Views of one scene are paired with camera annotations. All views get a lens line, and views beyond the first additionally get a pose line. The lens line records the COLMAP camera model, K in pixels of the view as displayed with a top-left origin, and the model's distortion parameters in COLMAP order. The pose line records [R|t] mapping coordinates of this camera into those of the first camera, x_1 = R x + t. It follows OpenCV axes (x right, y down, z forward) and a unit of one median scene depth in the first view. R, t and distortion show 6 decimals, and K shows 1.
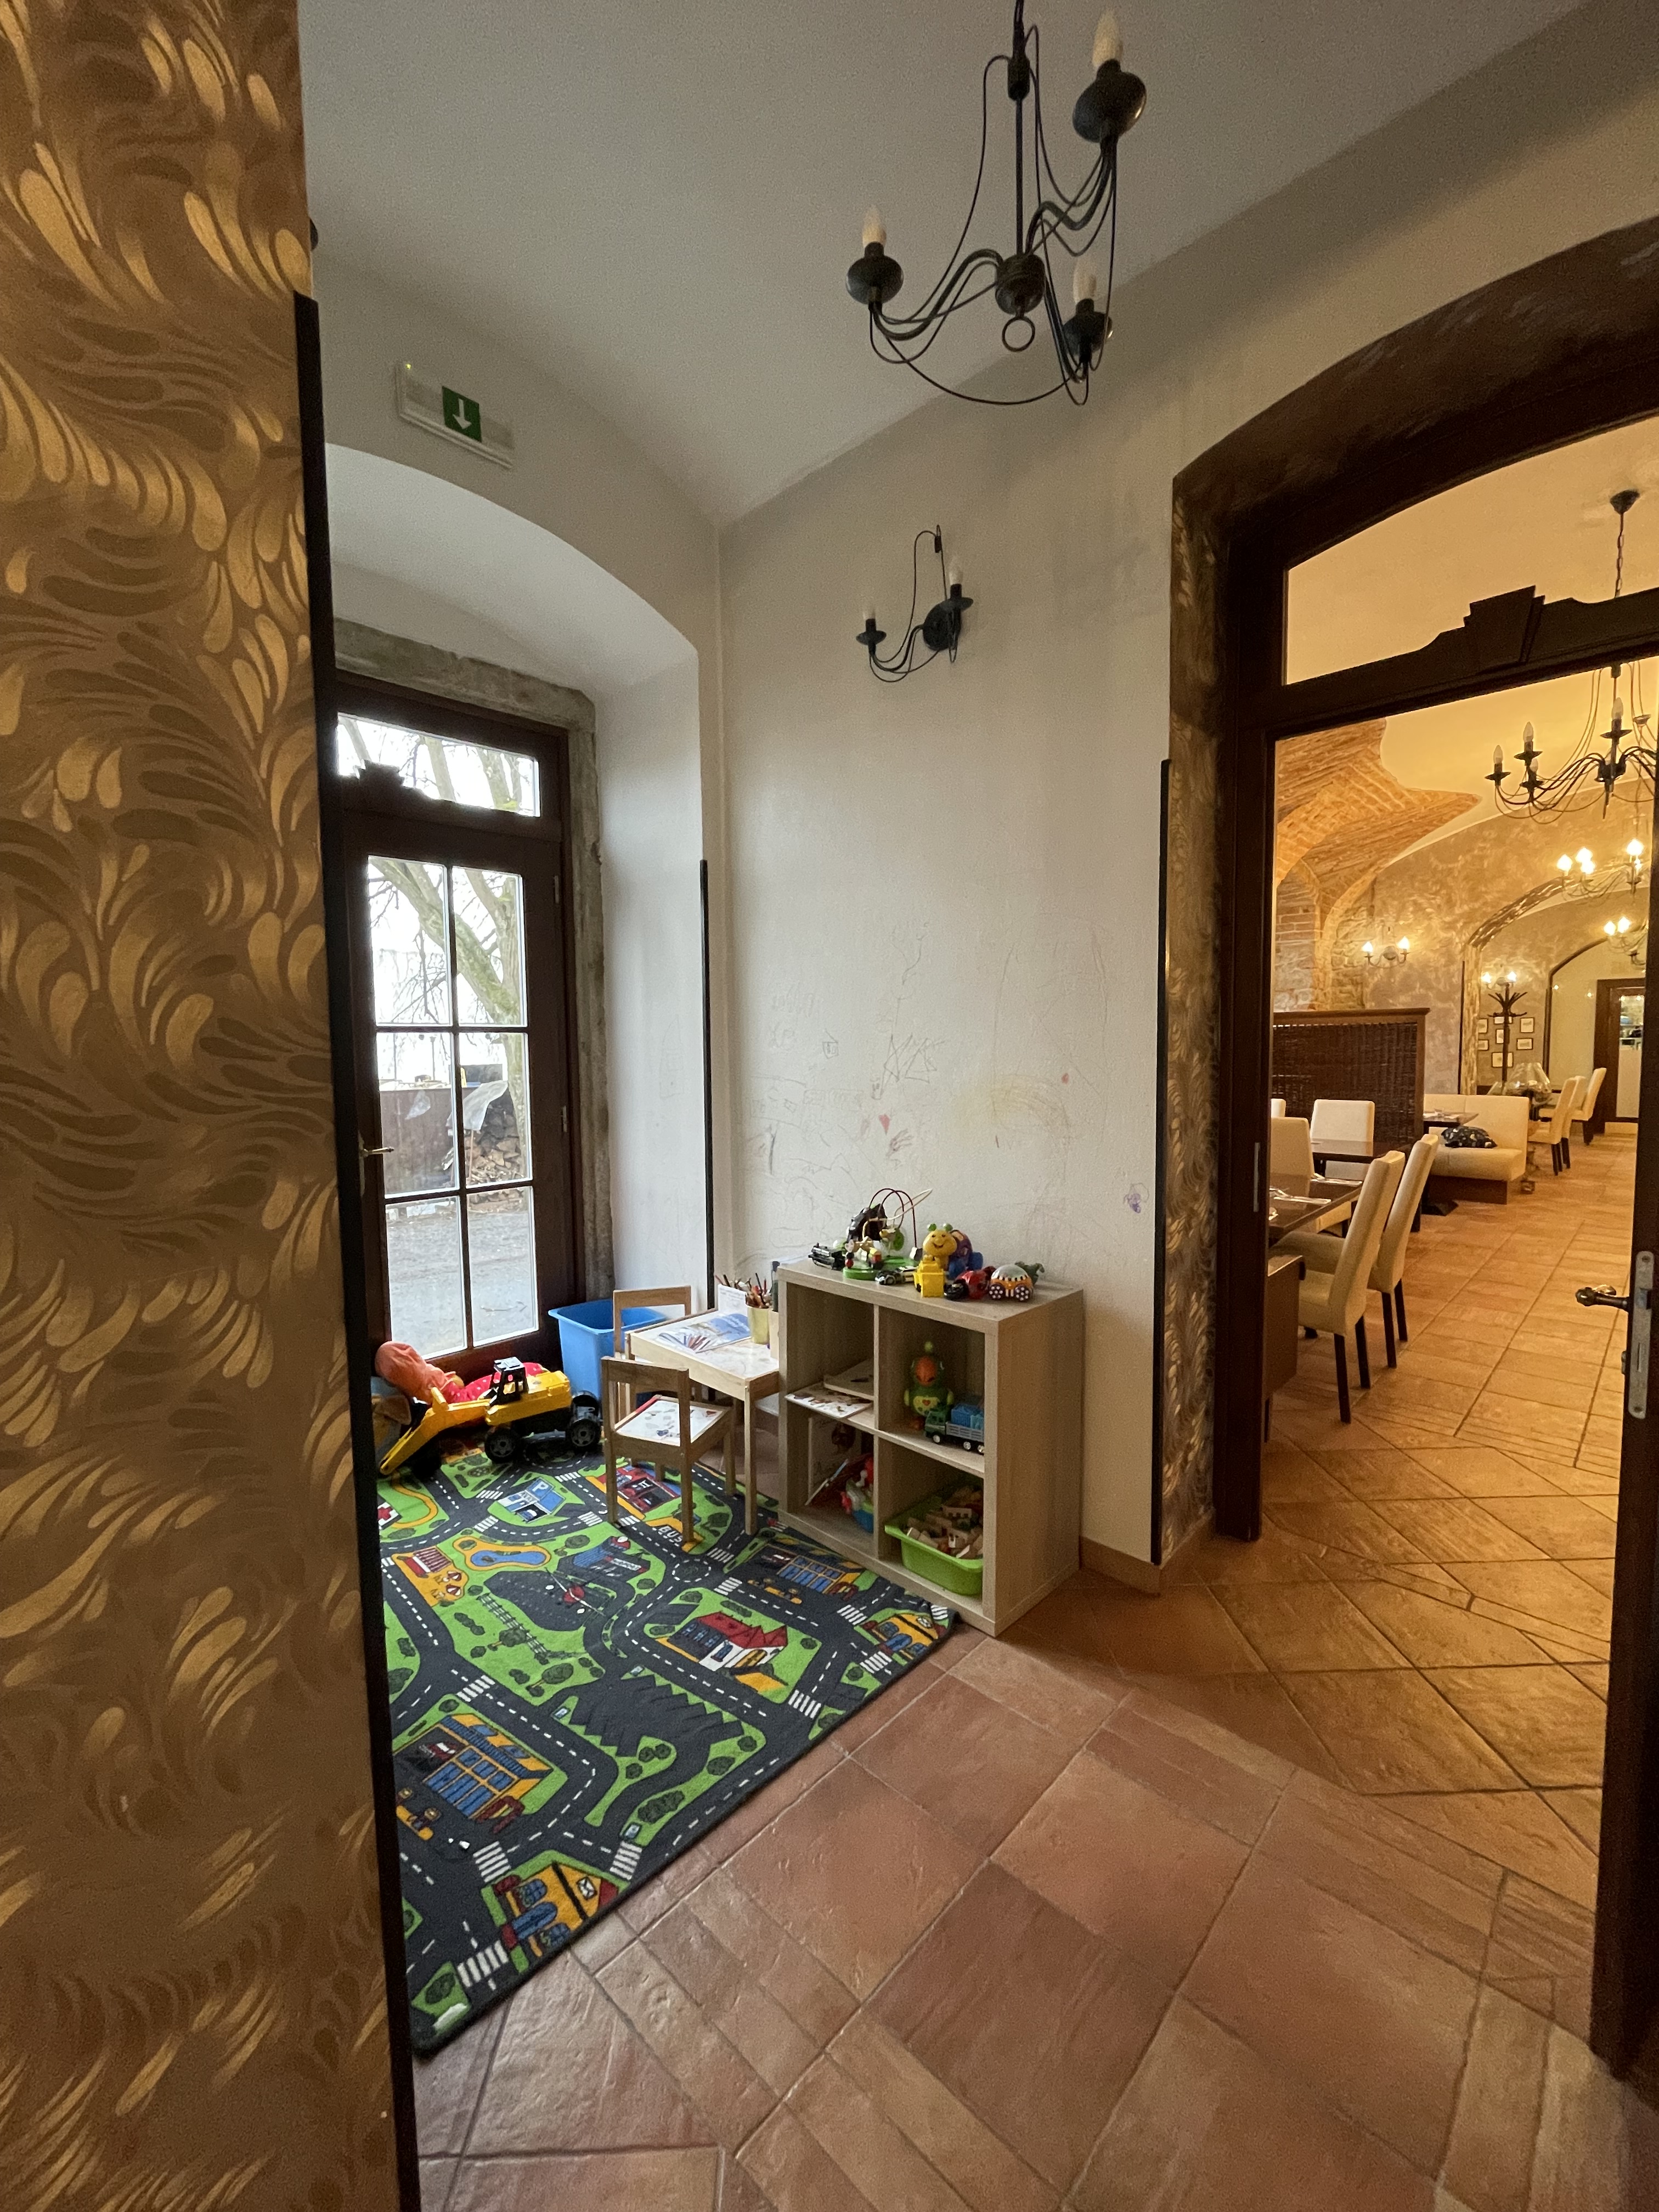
lens RADIAL K [[897.9, 0, 835.1], [0, 897.9, 1103.8], [0, 0, 1]] dist [-0.003541, -0.000129]
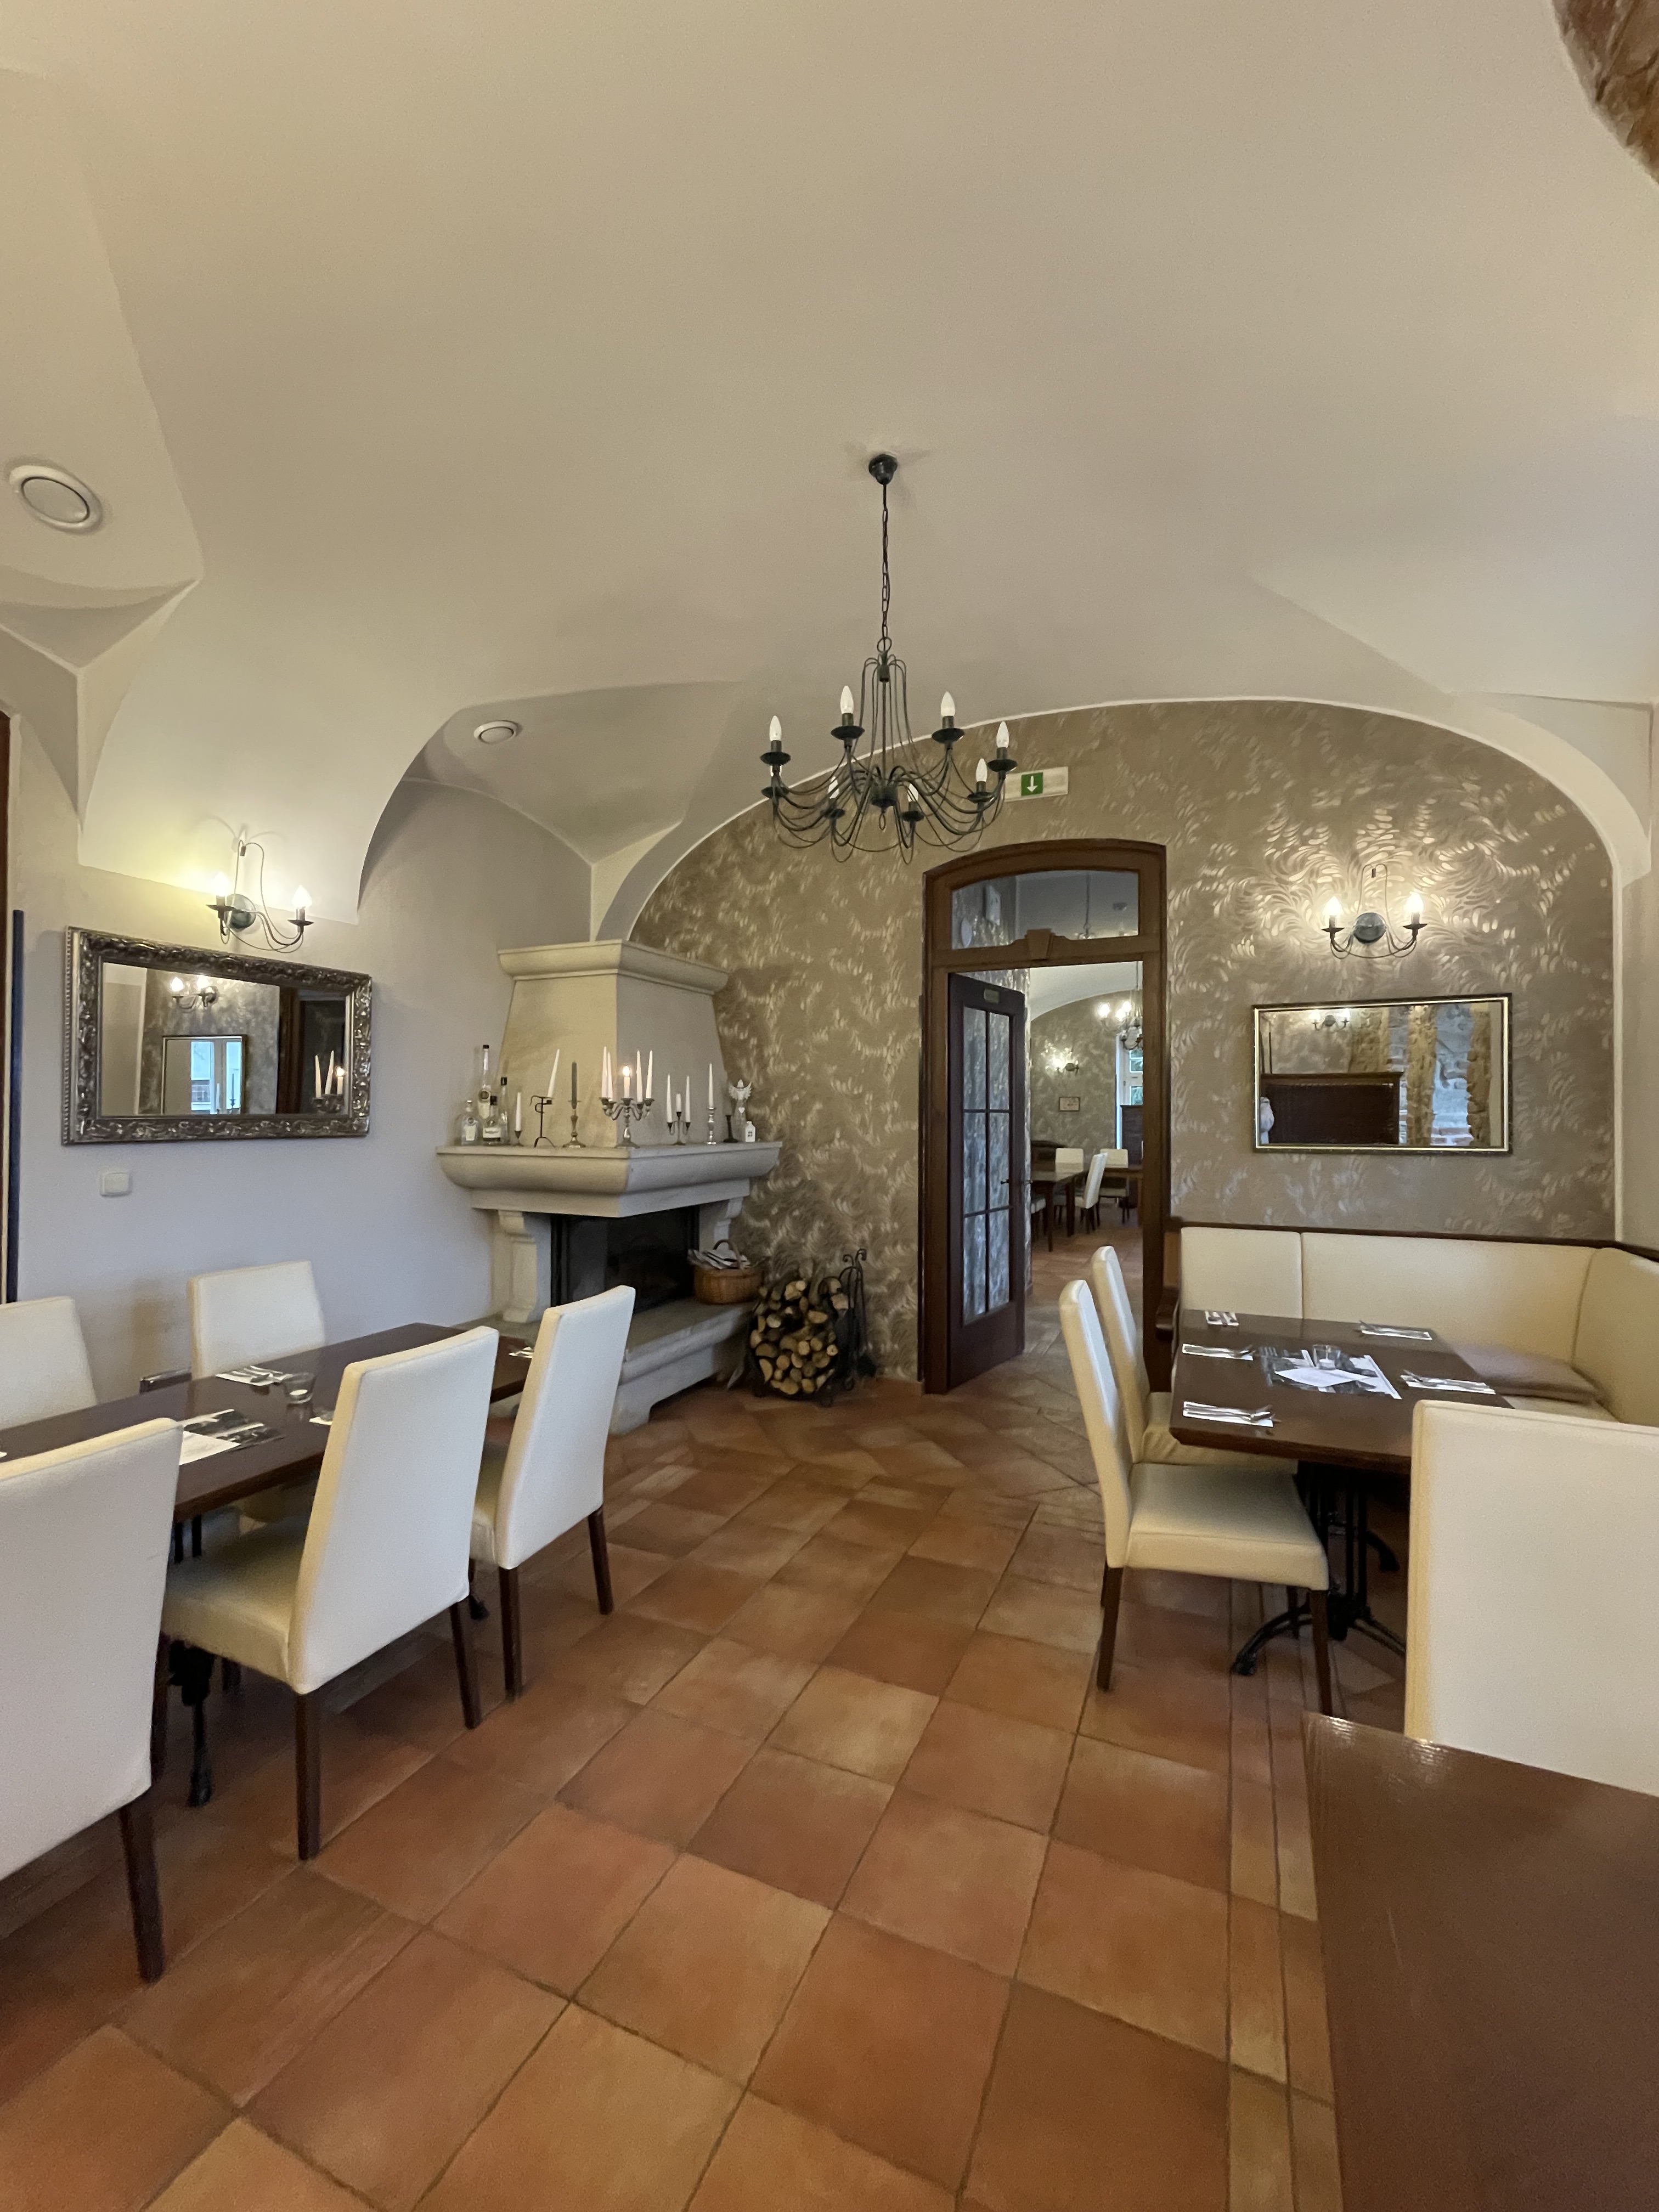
lens RADIAL K [[897.7, 0, 829.5], [0, 897.7, 1106.0], [0, 0, 1]] dist [-0.001339, 0.000146]
pose [[-0.941855, 0.005522, -0.335975, 0.487020], [-0.015010, 0.998175, 0.058484, -0.060462], [0.335684, 0.060126, -0.940054, 0.719877]]
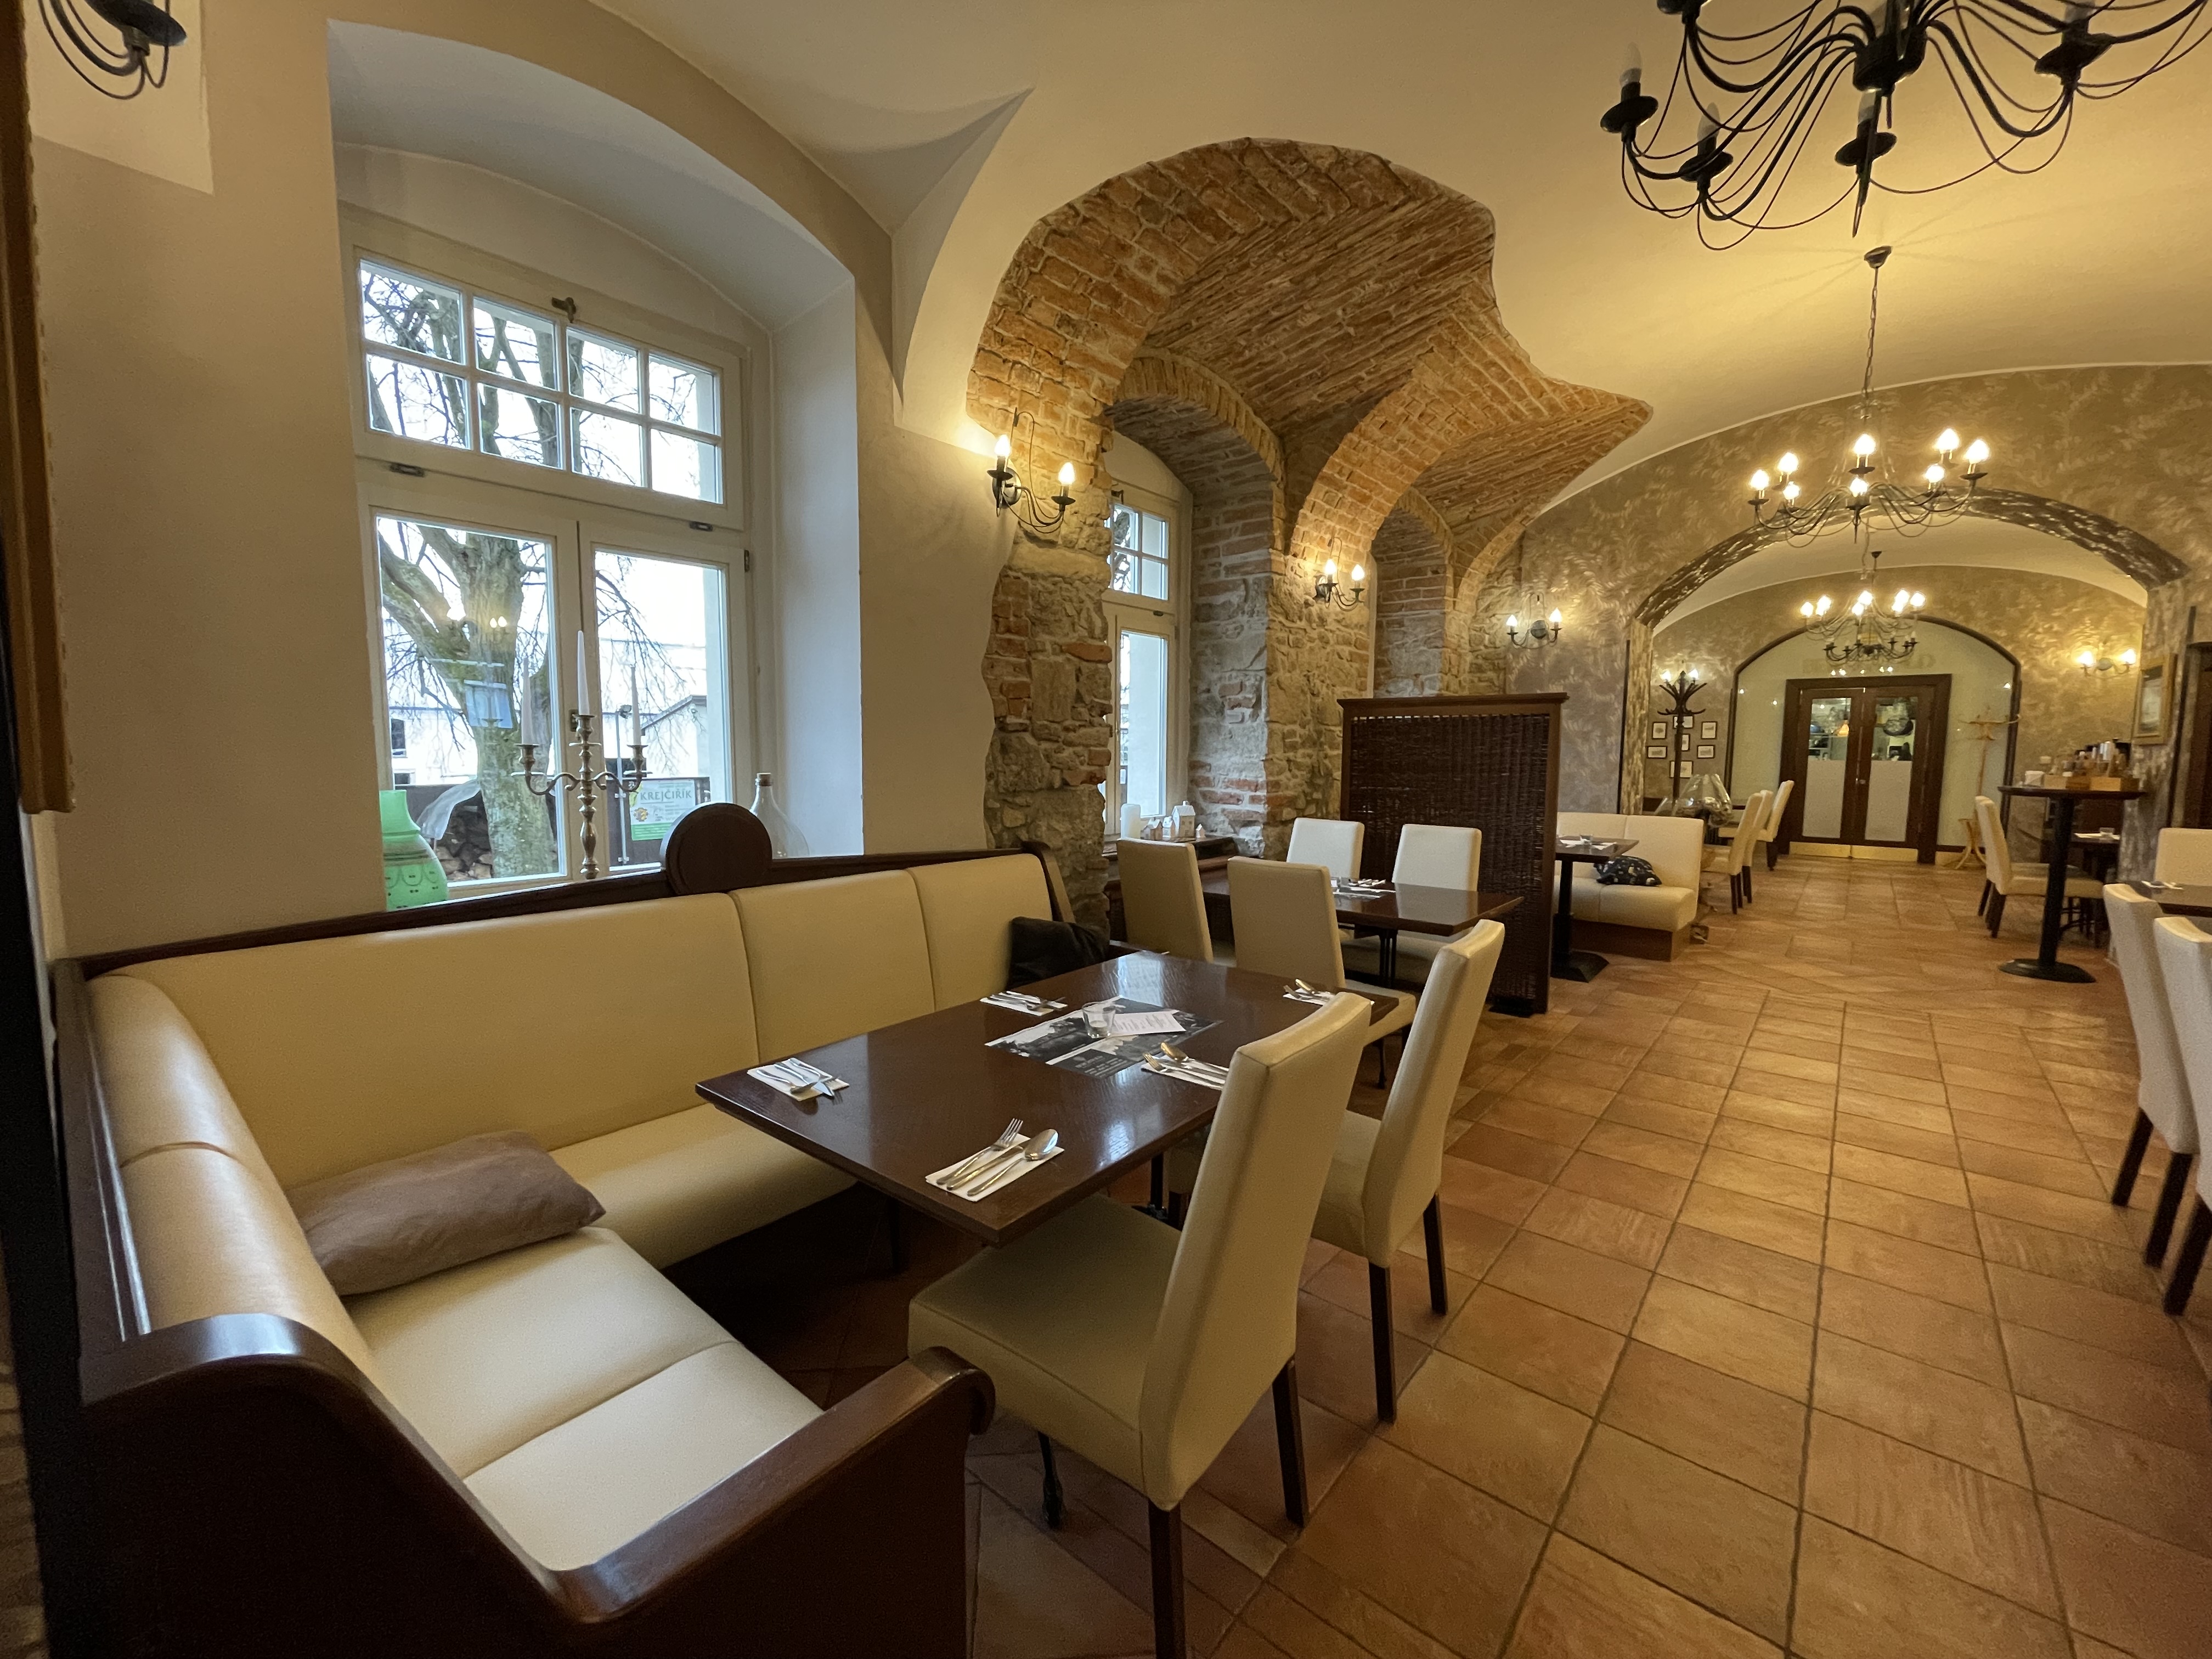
lens RADIAL K [[897.9, 0, 1107.5], [0, 897.9, 828.5], [0, 0, 1]] dist [-0.003541, -0.000129]
pose [[0.997835, 0.010175, 0.064973, 0.203645], [-0.011953, 0.999563, 0.027034, -0.013043], [-0.064670, -0.027752, 0.997521, 0.253017]]
